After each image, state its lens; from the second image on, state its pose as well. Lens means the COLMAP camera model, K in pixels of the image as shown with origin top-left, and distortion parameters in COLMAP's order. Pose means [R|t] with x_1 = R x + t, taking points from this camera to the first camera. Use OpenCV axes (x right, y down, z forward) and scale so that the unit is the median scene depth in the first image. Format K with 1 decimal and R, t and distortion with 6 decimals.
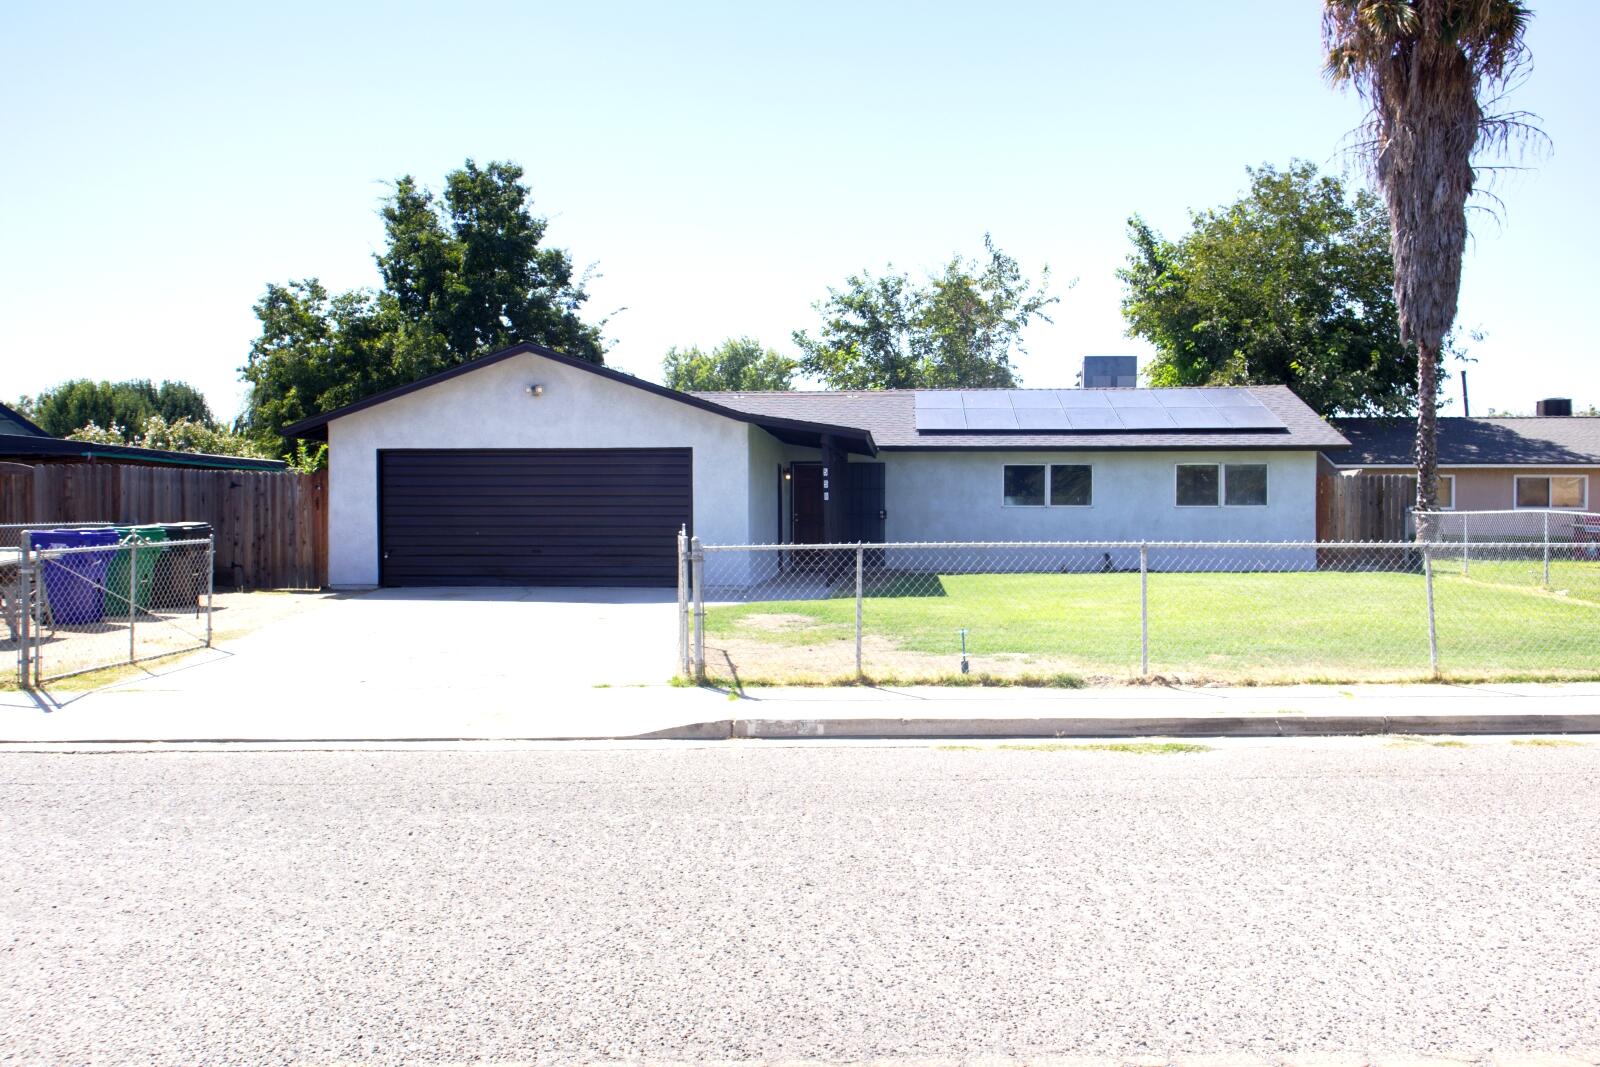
lens RADIAL K [[1330.2, 0, 800.0], [0, 1330.2, 533.5], [0, 0, 1]] dist [0.012120, -0.009116]
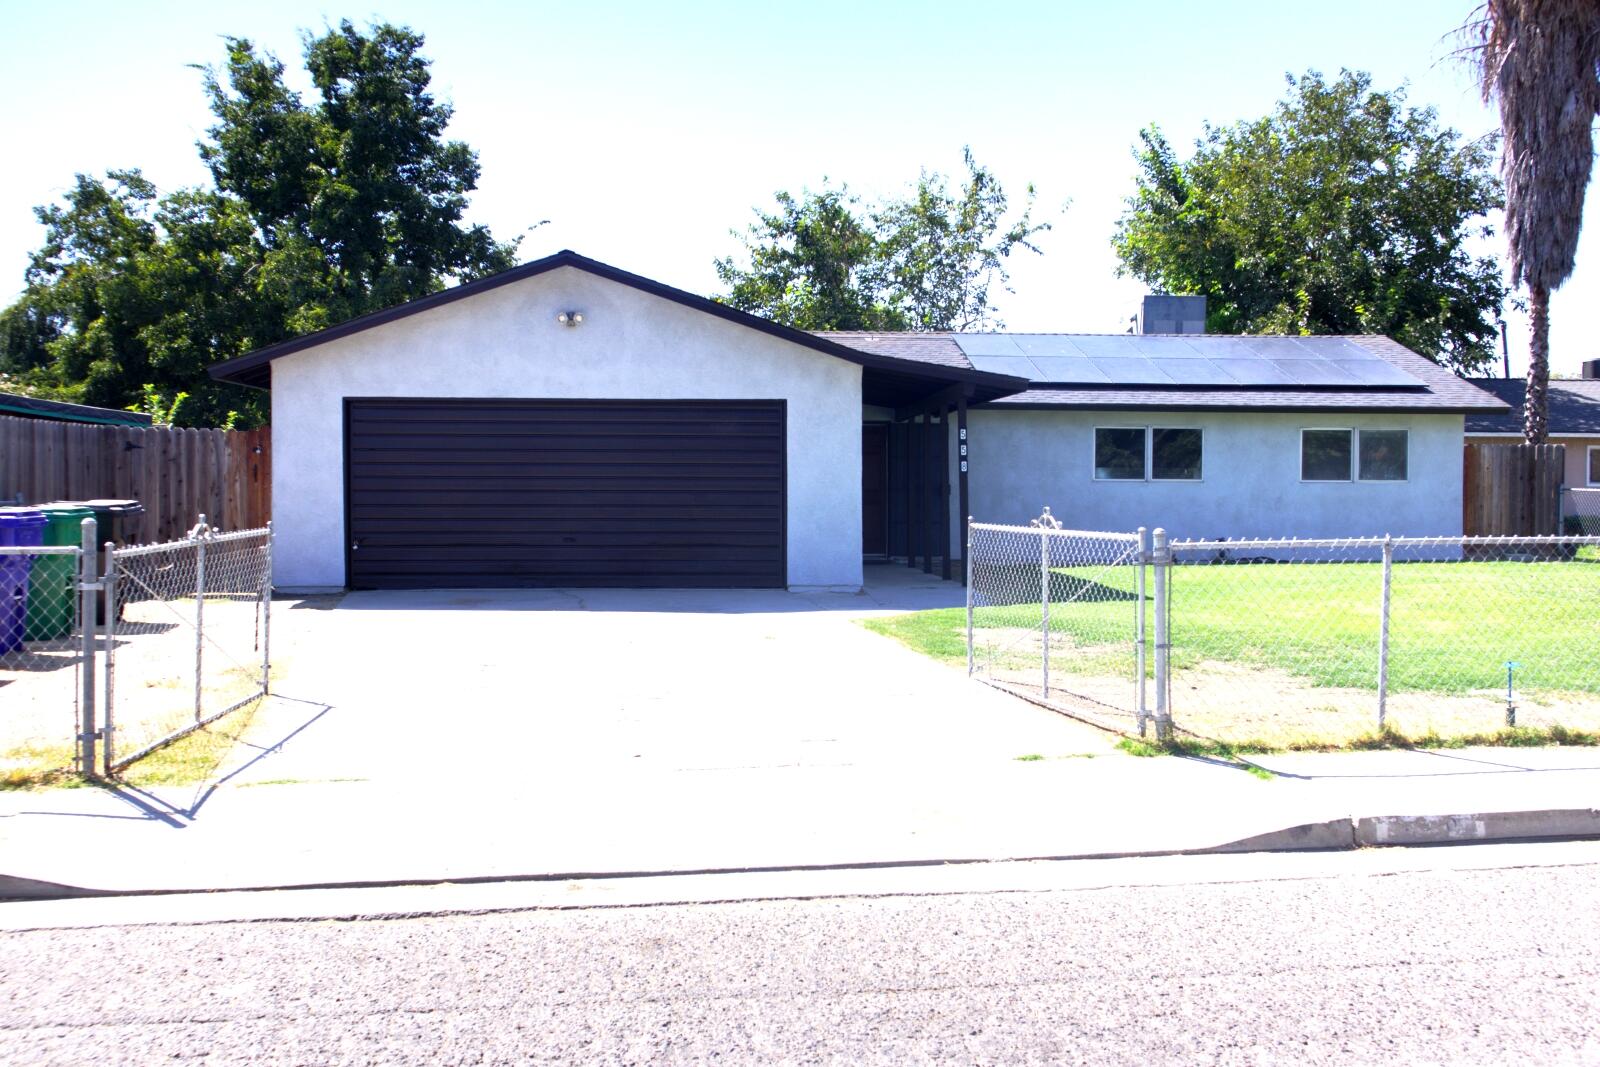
lens RADIAL K [[1544.0, 0, 800.0], [0, 1544.0, 533.5], [0, 0, 1]] dist [-0.005474, 0.010921]
pose [[0.989058, -0.001117, 0.147520, -0.158307], [-0.001260, 0.999871, 0.016022, -0.003127], [-0.147519, -0.016032, 0.988929, 0.114654]]
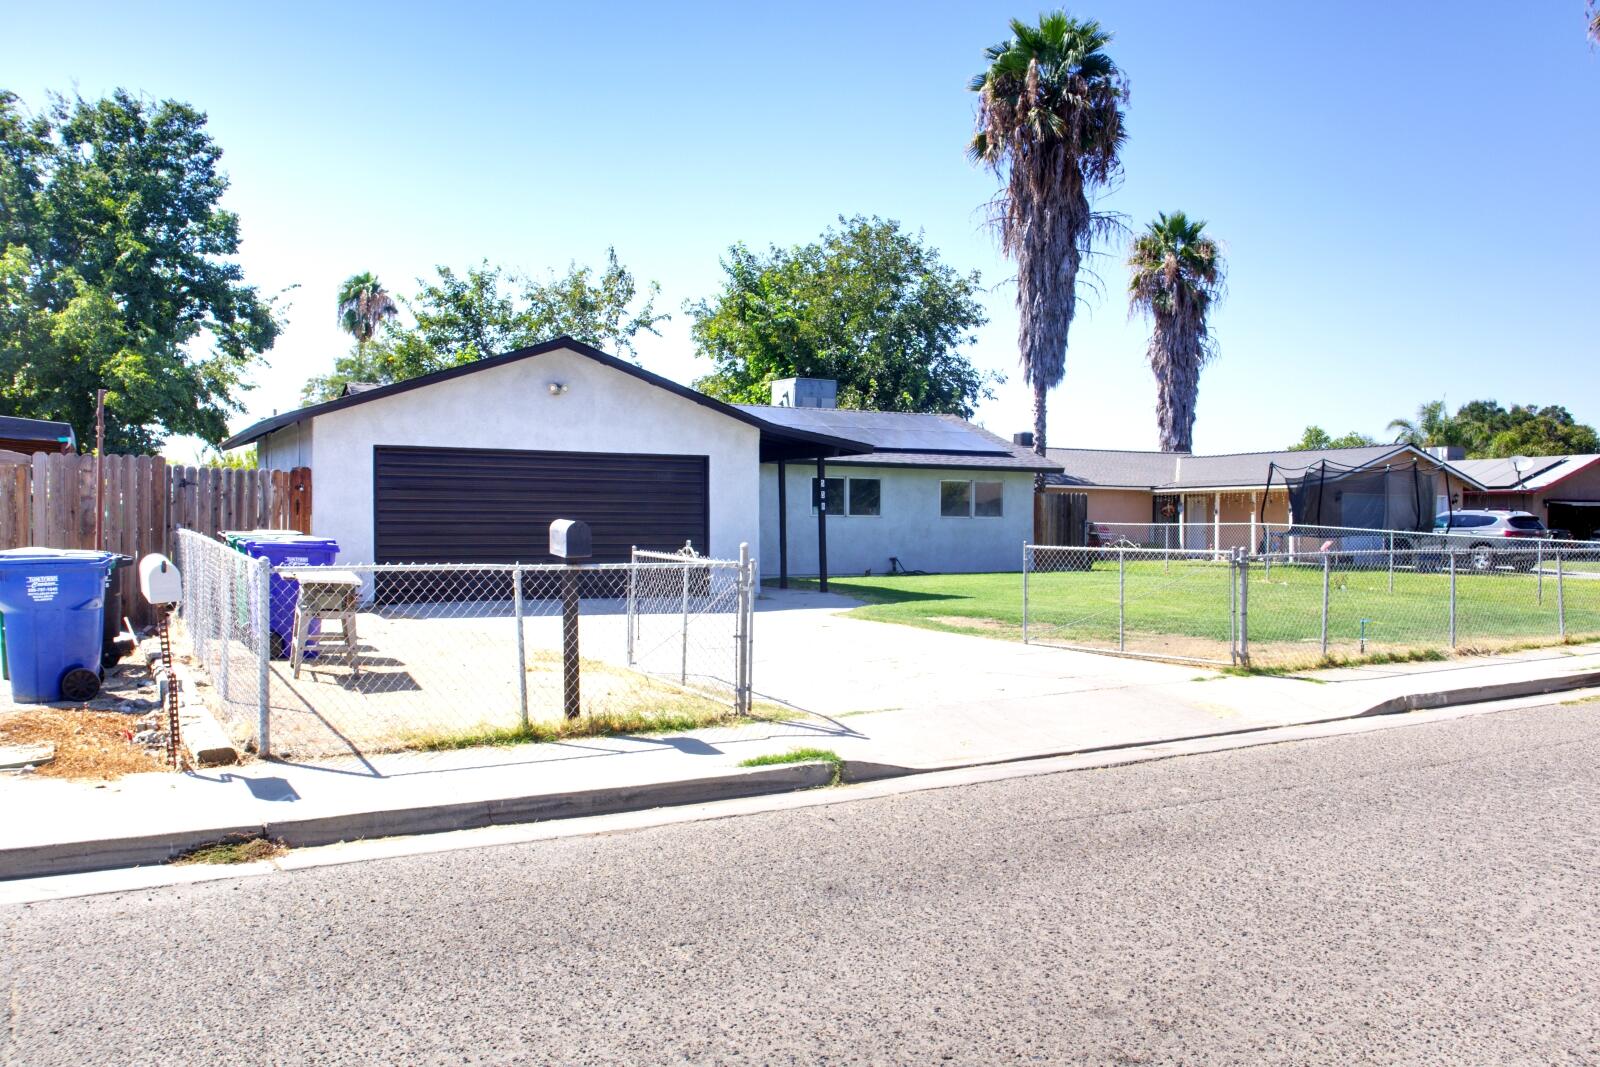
lens RADIAL K [[1330.2, 0, 800.0], [0, 1330.2, 533.5], [0, 0, 1]] dist [0.012120, -0.009116]
pose [[0.838100, 0.001646, 0.545513, -0.447690], [0.000110, 0.999995, -0.003185, -0.002518], [-0.545516, 0.002729, 0.838096, 0.099799]]
